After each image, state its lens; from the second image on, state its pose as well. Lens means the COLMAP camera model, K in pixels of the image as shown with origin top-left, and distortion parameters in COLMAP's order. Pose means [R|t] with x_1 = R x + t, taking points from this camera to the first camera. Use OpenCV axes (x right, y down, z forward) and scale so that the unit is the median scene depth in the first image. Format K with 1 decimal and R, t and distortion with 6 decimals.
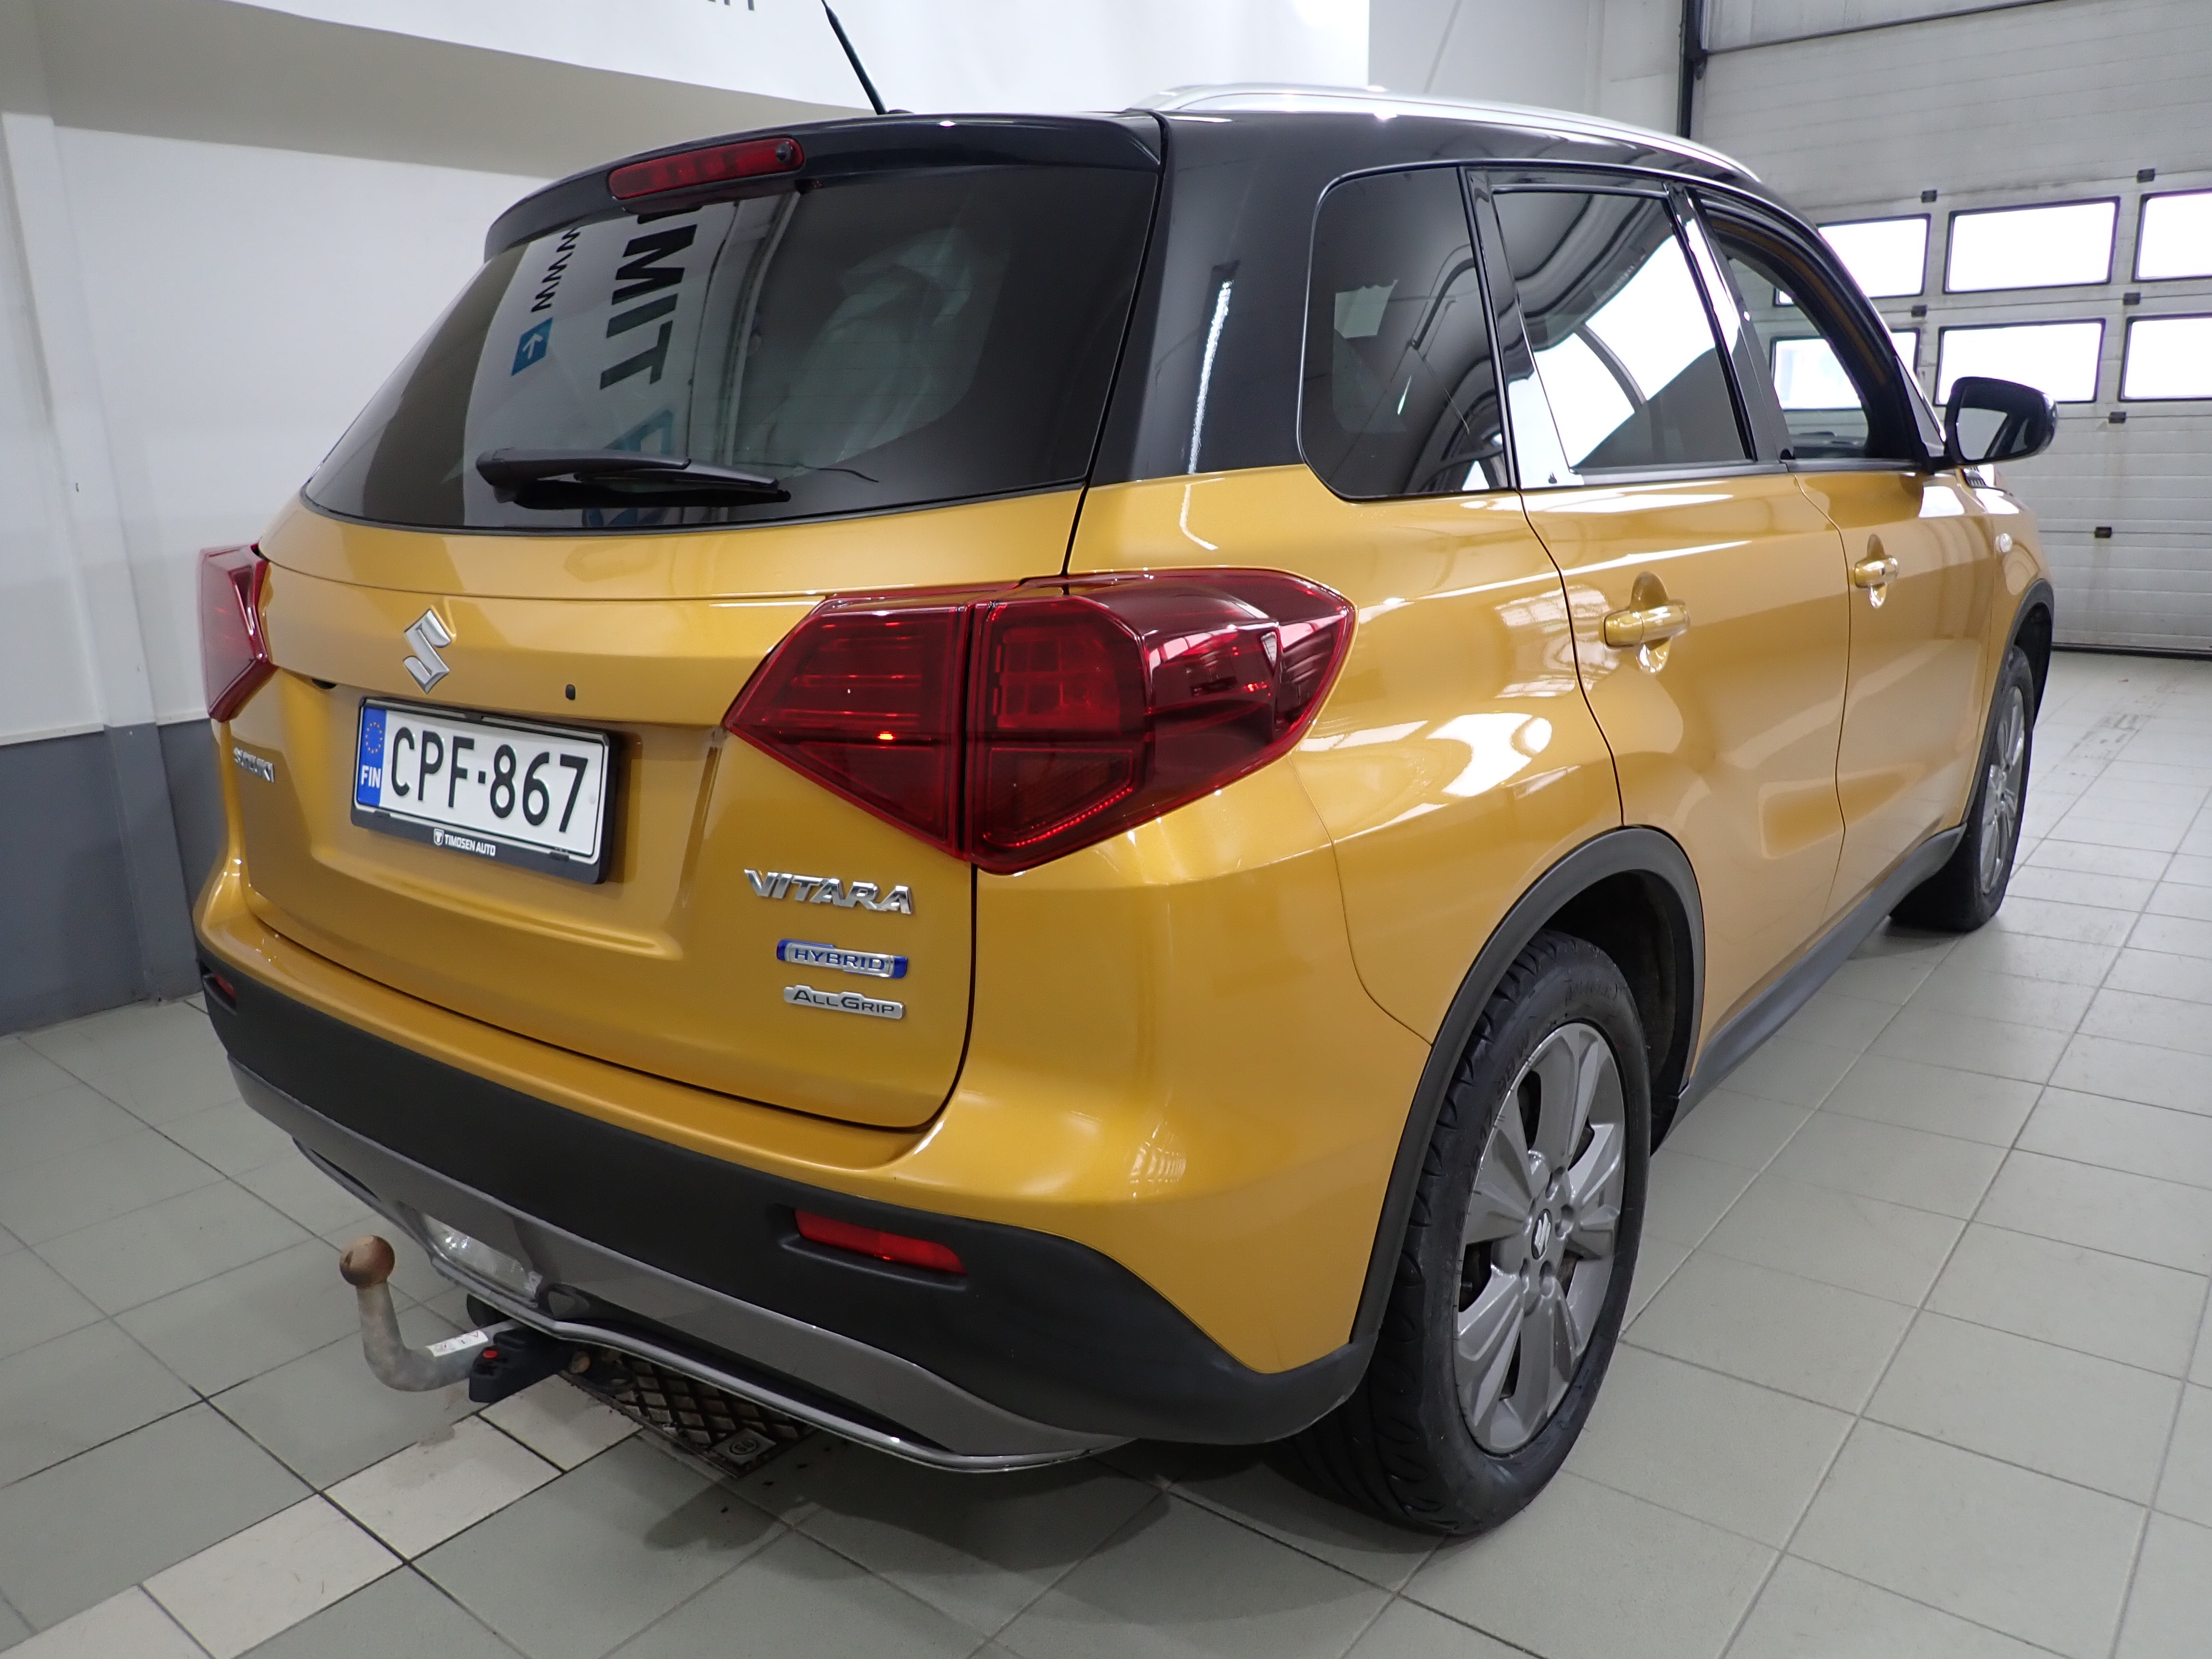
lens RADIAL K [[1627.9, 0, 1093.4], [0, 1627.9, 835.1], [0, 0, 1]] dist [-0.006900, -0.007020]
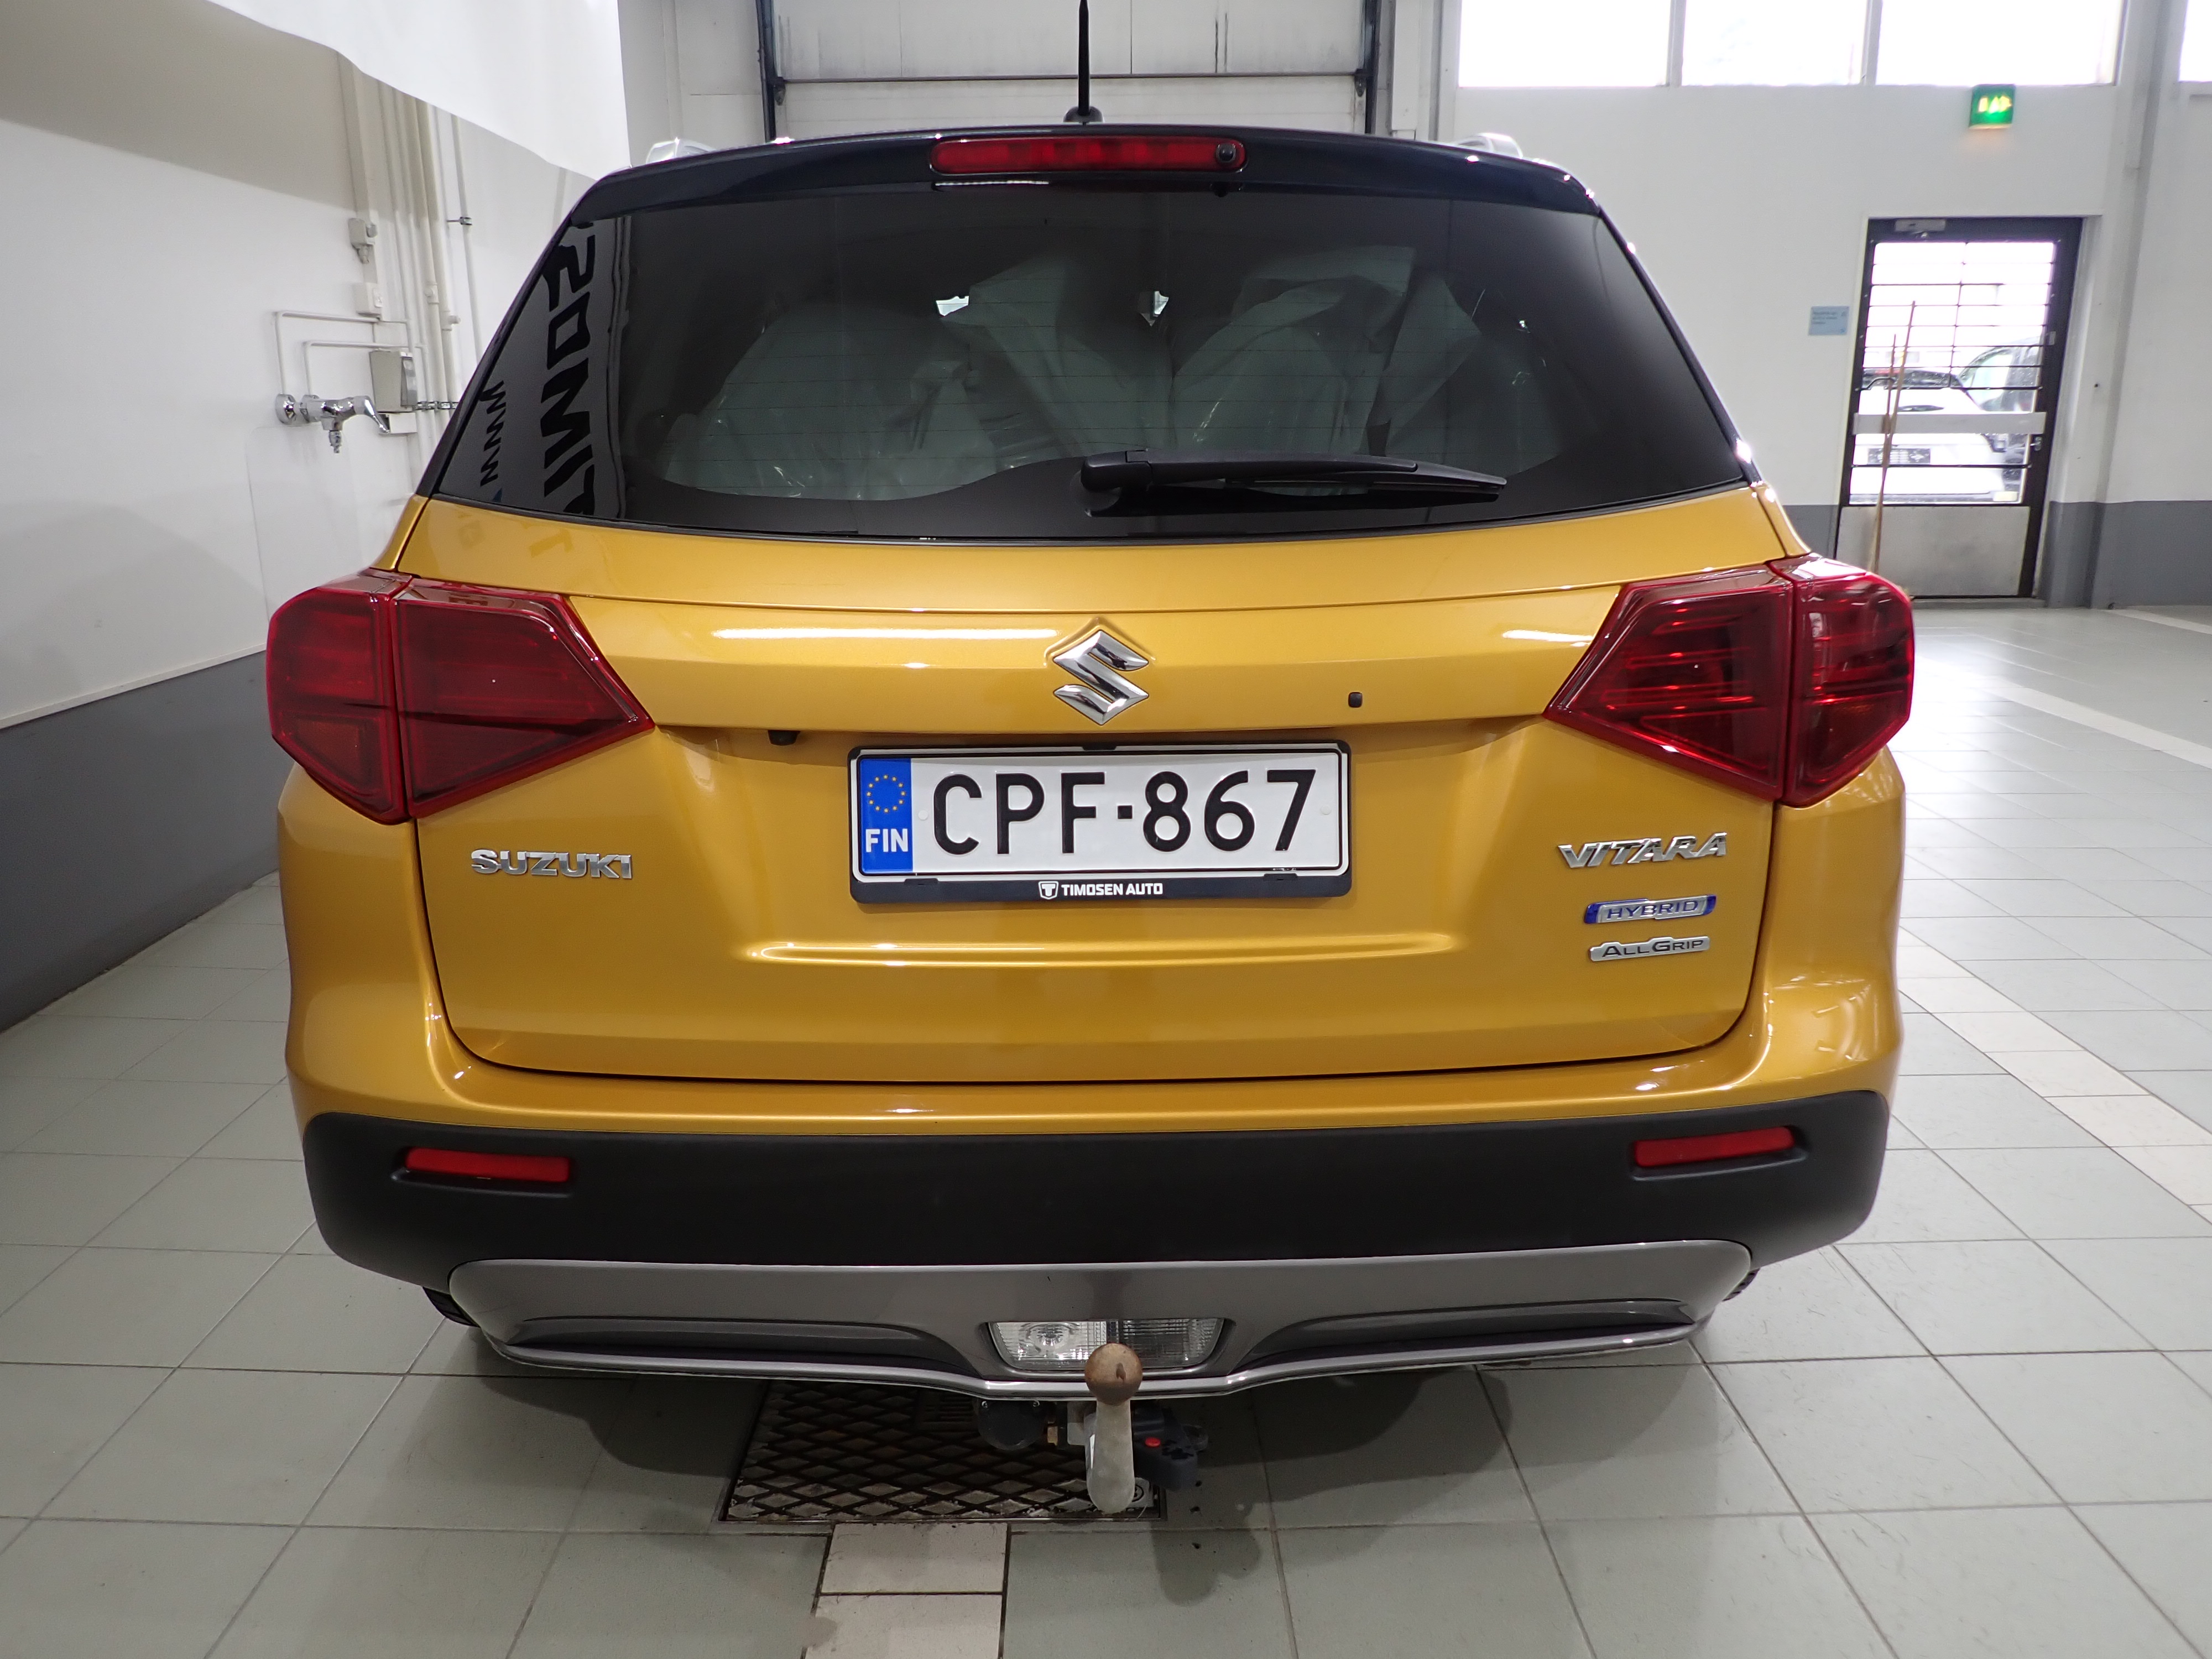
lens RADIAL K [[1627.9, 0, 1093.4], [0, 1627.9, 835.1], [0, 0, 1]] dist [-0.006900, -0.007020]
pose [[0.777732, -0.141344, 0.612499, -0.941158], [0.142578, 0.988662, 0.047109, -0.067751], [-0.612213, 0.050691, 0.789067, 0.292987]]
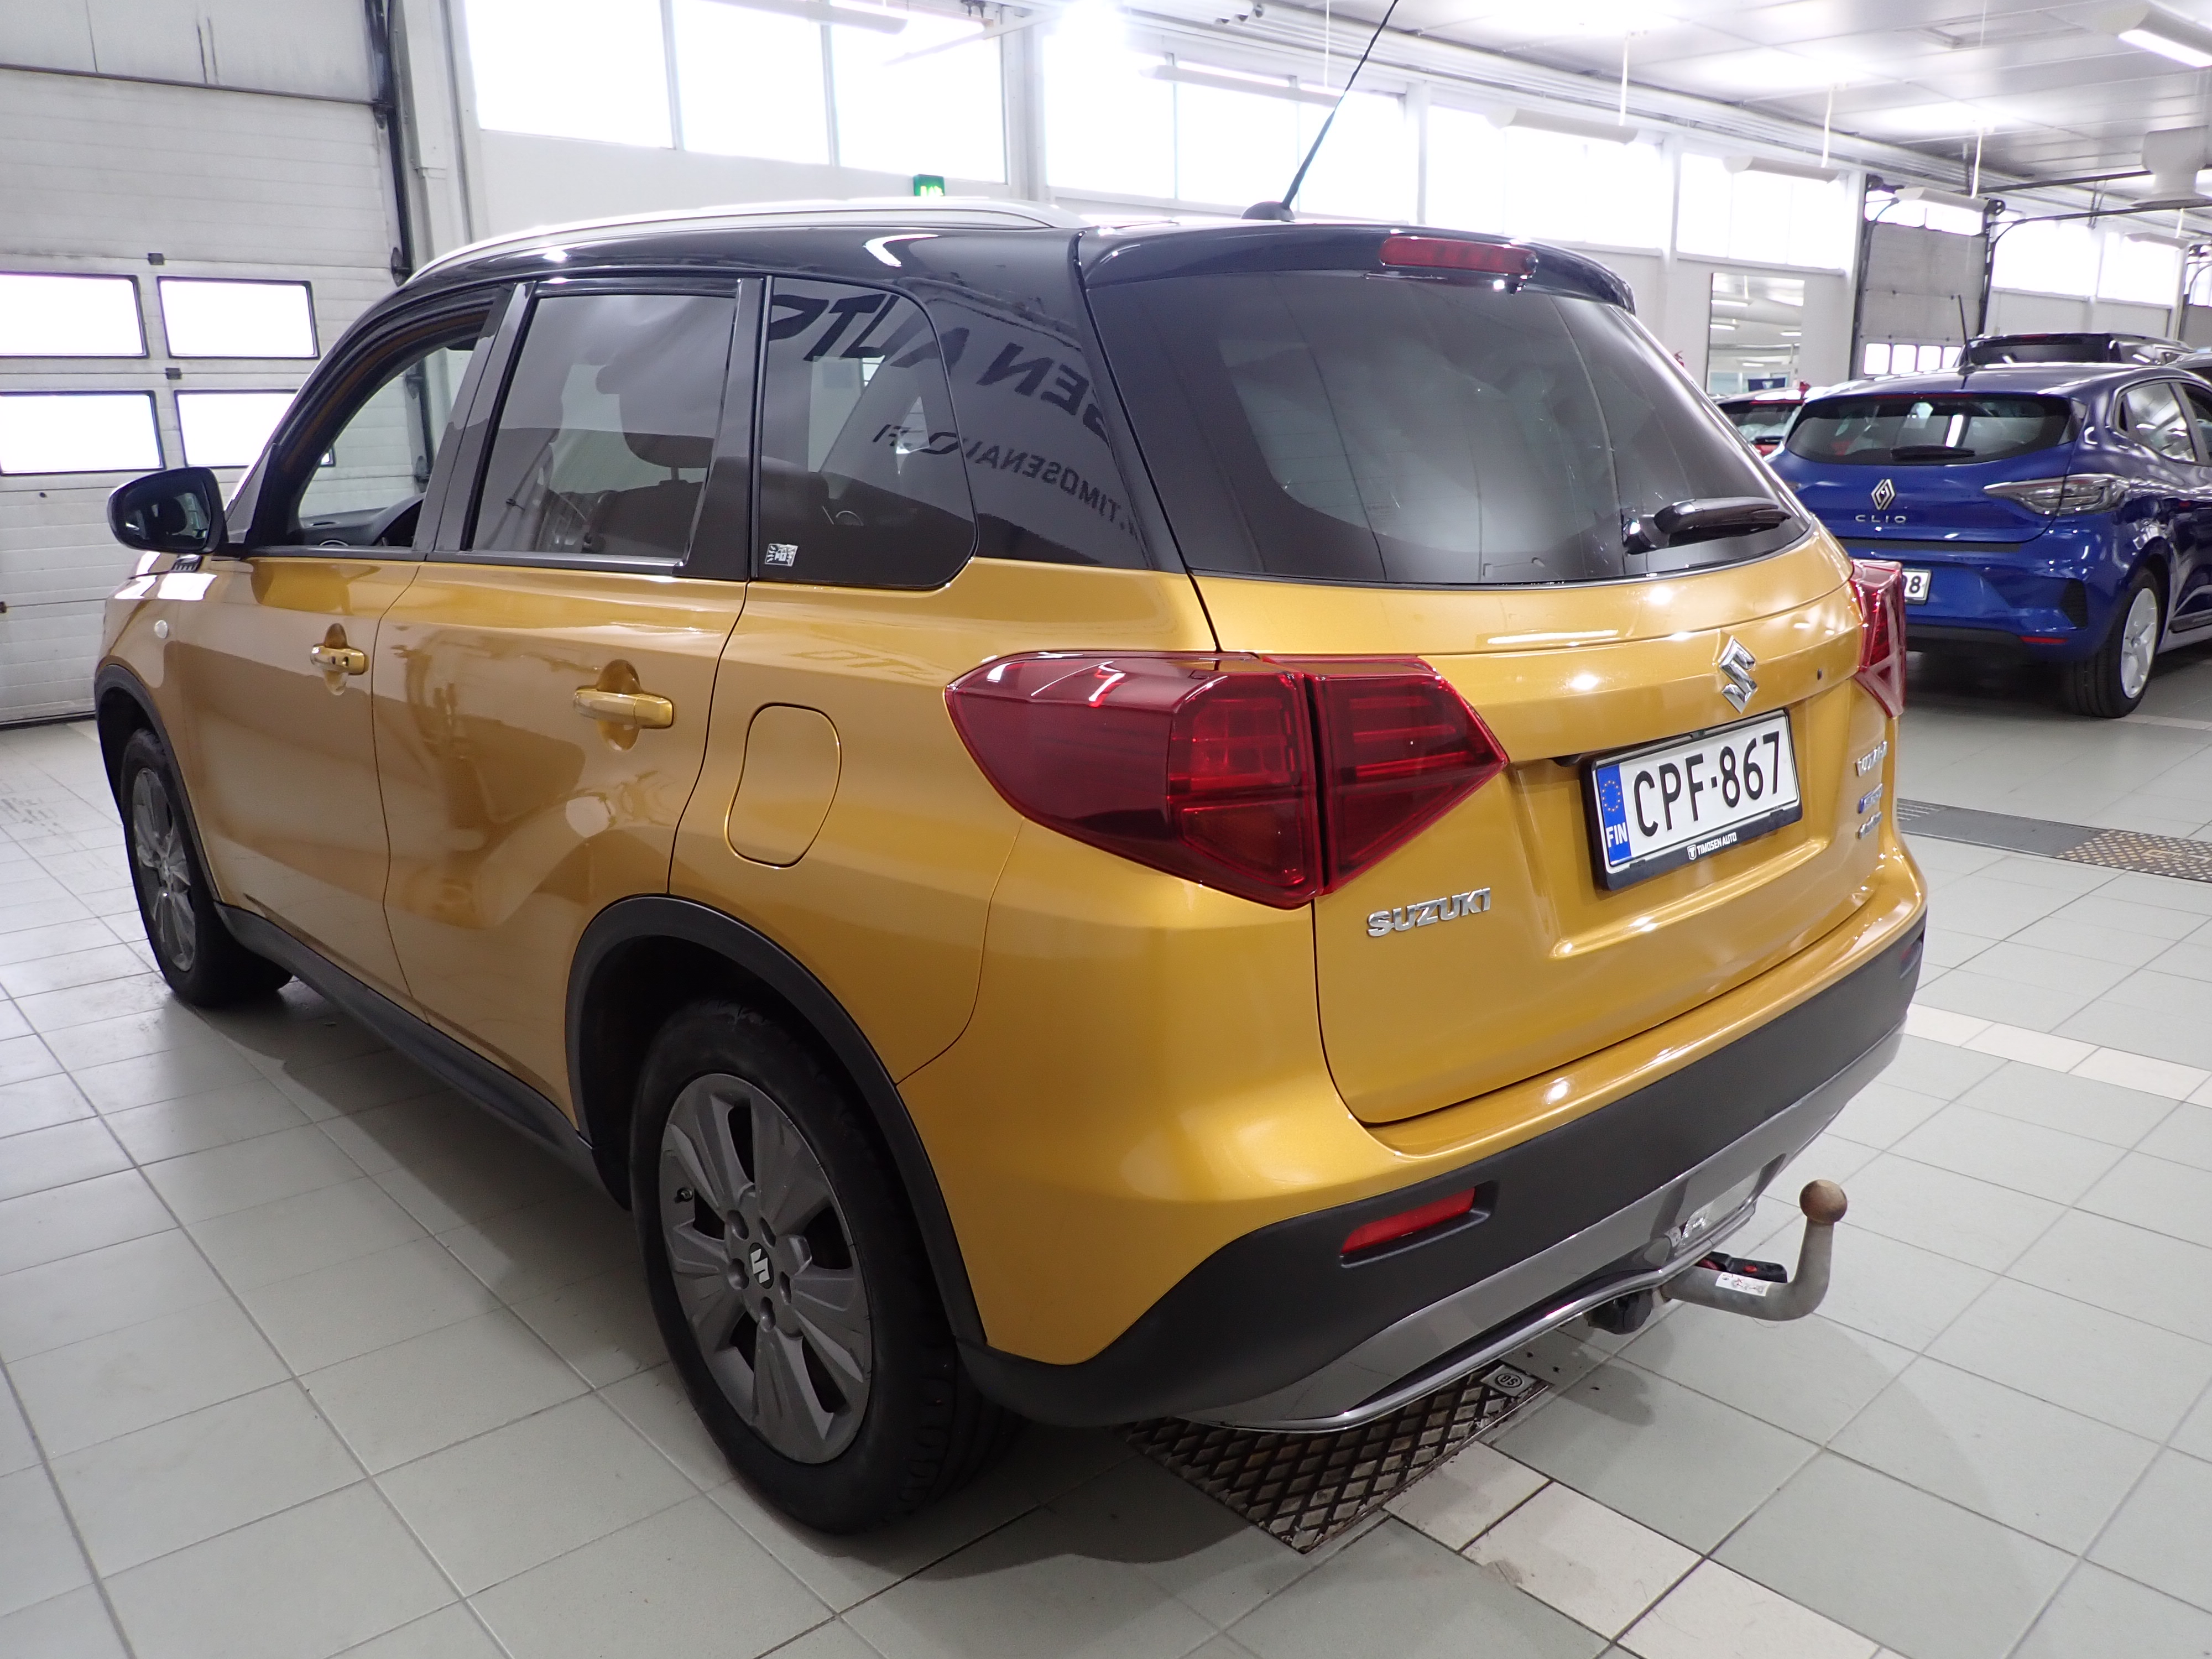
lens RADIAL K [[1627.9, 0, 1093.4], [0, 1627.9, 835.1], [0, 0, 1]] dist [-0.006900, -0.007020]
pose [[0.161267, -0.215789, 0.963031, -1.559670], [0.255405, 0.951686, 0.170478, -0.307694], [-0.953290, 0.218470, 0.208589, 1.179955]]
